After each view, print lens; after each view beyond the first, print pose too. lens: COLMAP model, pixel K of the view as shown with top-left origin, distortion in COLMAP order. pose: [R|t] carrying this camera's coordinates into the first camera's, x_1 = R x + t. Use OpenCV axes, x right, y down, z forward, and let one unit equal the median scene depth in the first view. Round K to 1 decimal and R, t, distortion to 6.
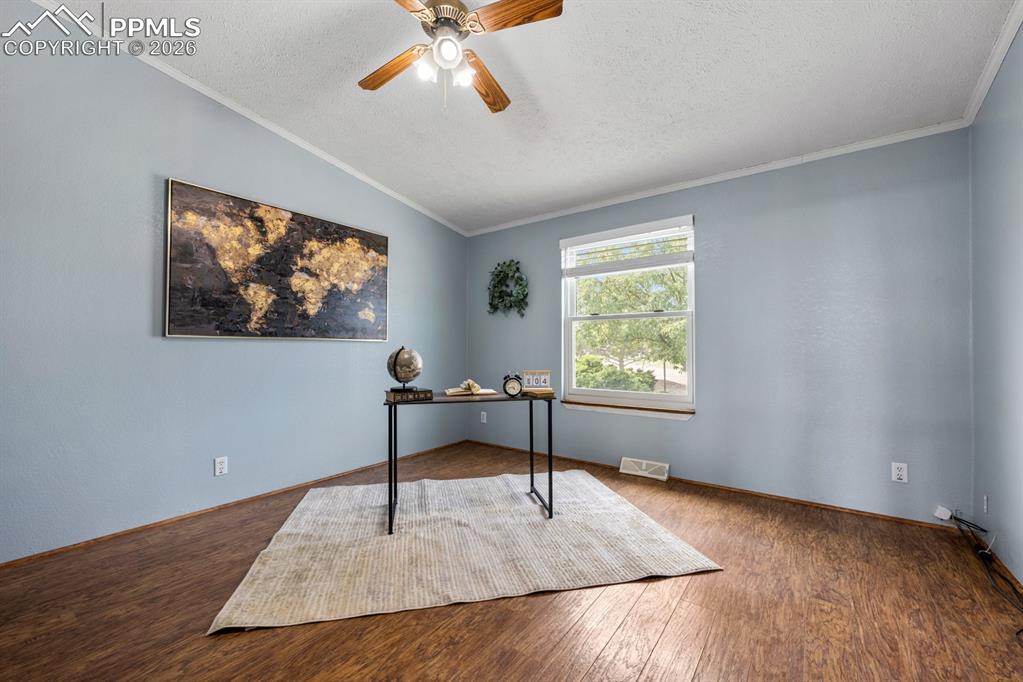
lens RADIAL K [[413.0, 0, 514.2], [0, 413.0, 342.0], [0, 0, 1]] dist [0.000355, -0.000345]
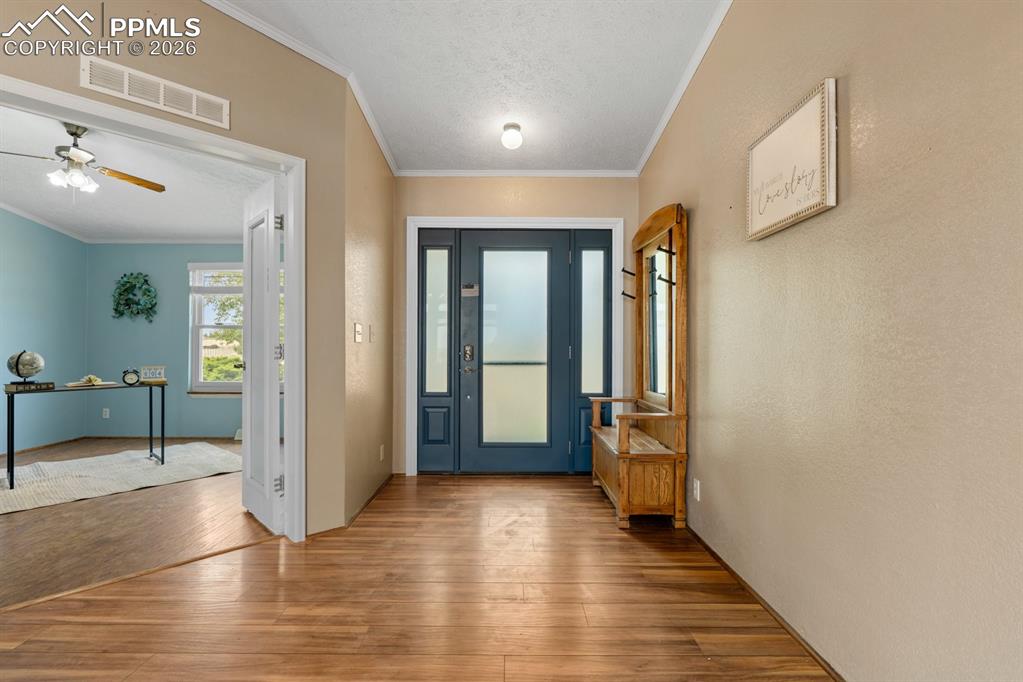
lens RADIAL K [[459.3, 0, 504.6], [0, 459.3, 343.5], [0, 0, 1]] dist [0.001288, 0.000029]
pose [[0.806193, 0.009157, 0.591581, 0.089295], [-0.015167, 0.999871, 0.005193, -0.037193], [-0.591458, -0.013160, 0.806229, -0.977316]]
